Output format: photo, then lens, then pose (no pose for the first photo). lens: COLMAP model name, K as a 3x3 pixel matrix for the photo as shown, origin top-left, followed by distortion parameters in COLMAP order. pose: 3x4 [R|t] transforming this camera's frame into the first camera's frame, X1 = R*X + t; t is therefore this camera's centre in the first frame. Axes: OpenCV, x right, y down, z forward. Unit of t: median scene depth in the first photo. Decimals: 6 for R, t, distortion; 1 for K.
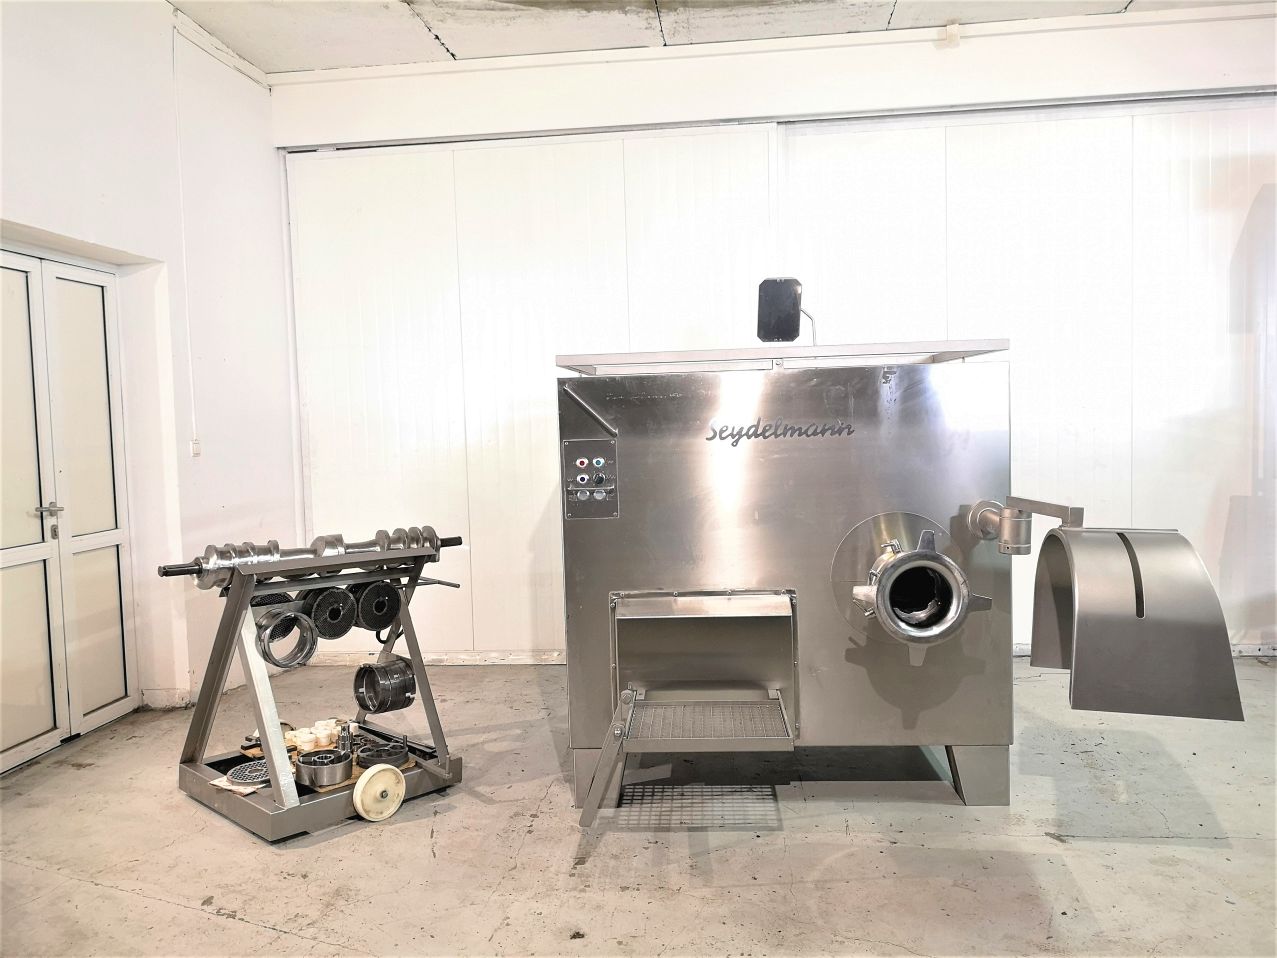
lens RADIAL K [[1007.5, 0, 638.4], [0, 1007.5, 474.3], [0, 0, 1]] dist [0.037421, -0.055312]
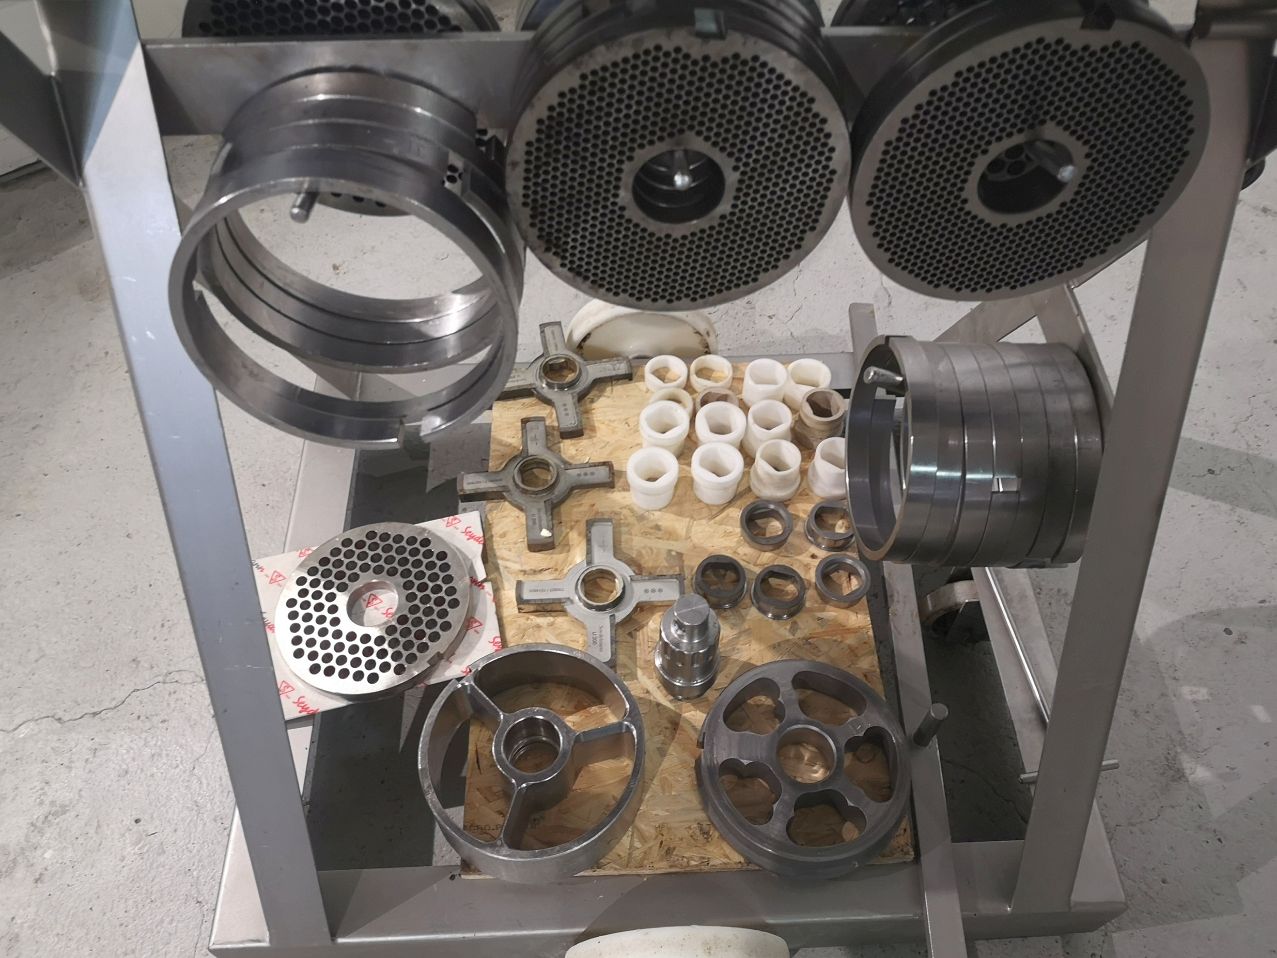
lens RADIAL K [[1007.5, 0, 638.4], [0, 1007.5, 474.3], [0, 0, 1]] dist [0.037421, -0.055312]
pose [[0.690207, 0.572860, -0.442092, -0.212061], [-0.026835, 0.630796, 0.775485, 0.049101], [0.723114, -0.523382, 0.450752, 0.897638]]
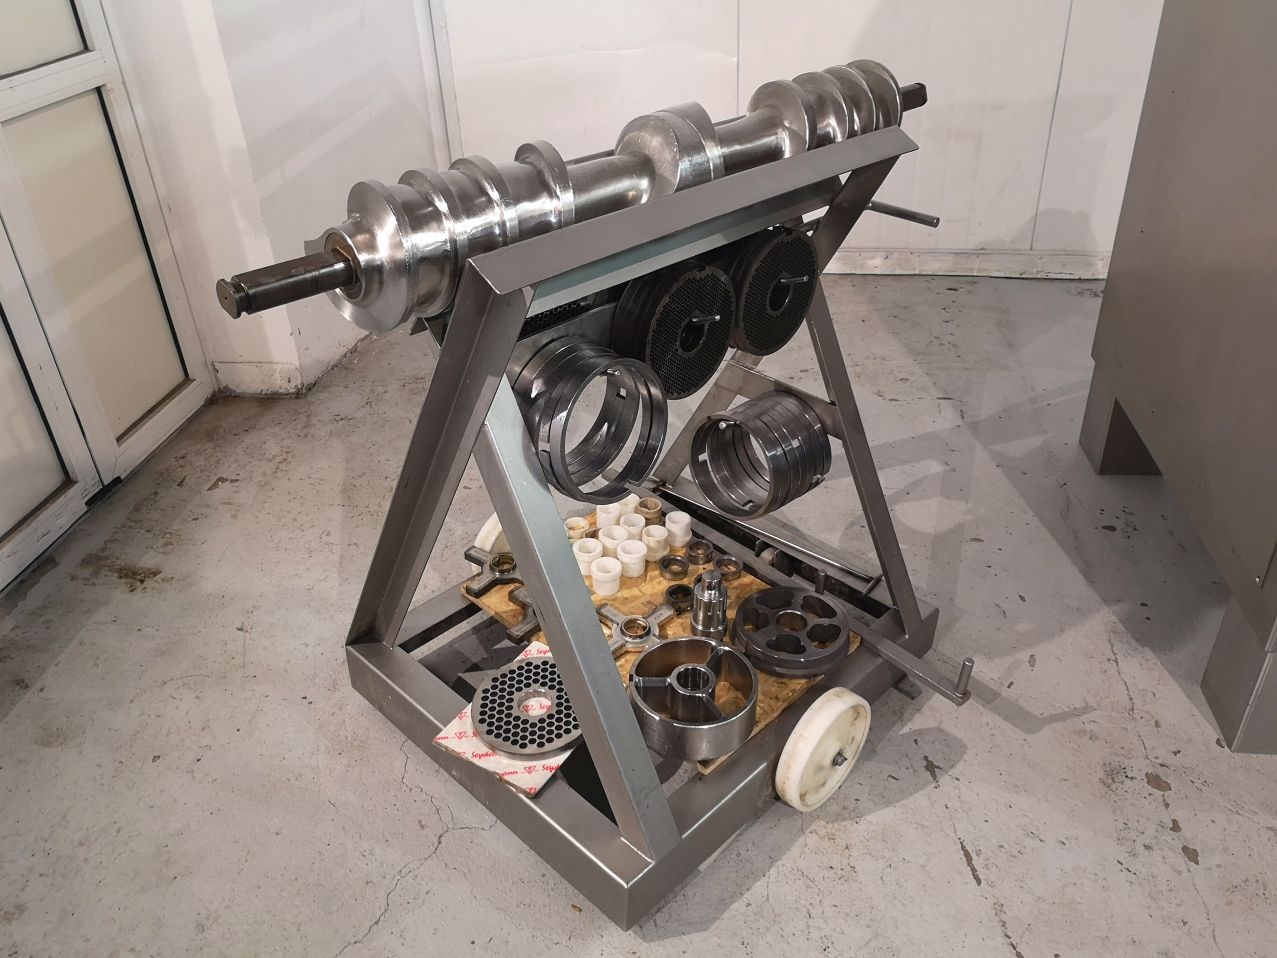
lens RADIAL K [[1011.3, 0, 634.2], [0, 1011.3, 476.1], [0, 0, 1]] dist [0.063351, -0.117858]
pose [[0.998733, 0.012774, -0.048678, -0.299855], [0.012481, 0.874159, 0.485479, 0.001848], [0.048754, -0.485472, 0.872892, 0.639649]]
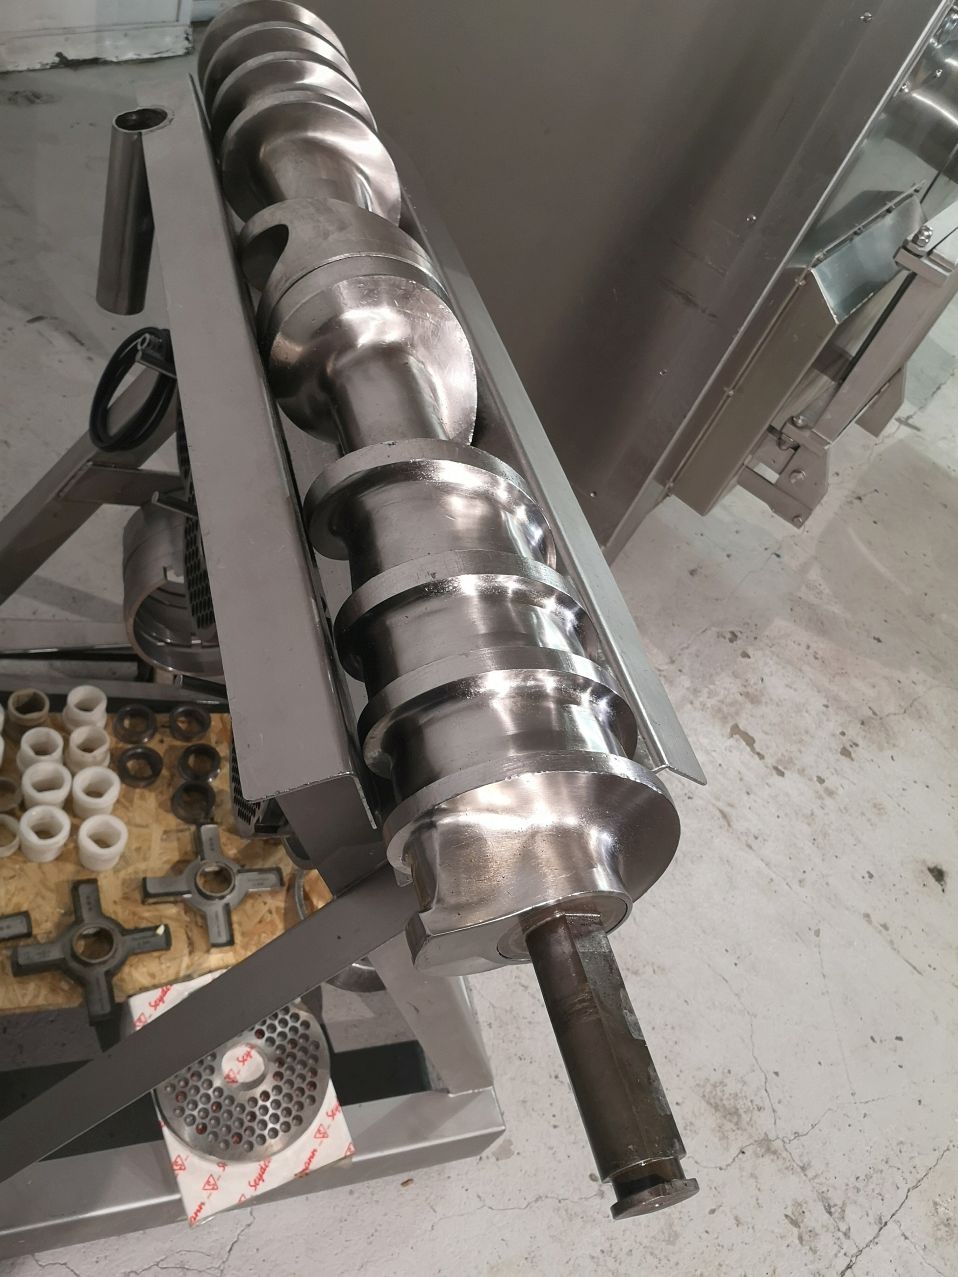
lens RADIAL K [[1037.7, 0, 482.7], [0, 1037.7, 630.6], [0, 0, 1]] dist [-0.001506, -0.051016]
pose [[0.496113, -0.493772, 0.714186, -0.476793], [-0.299998, 0.674409, 0.674666, -0.031008], [-0.814784, -0.548965, 0.186453, 0.906432]]
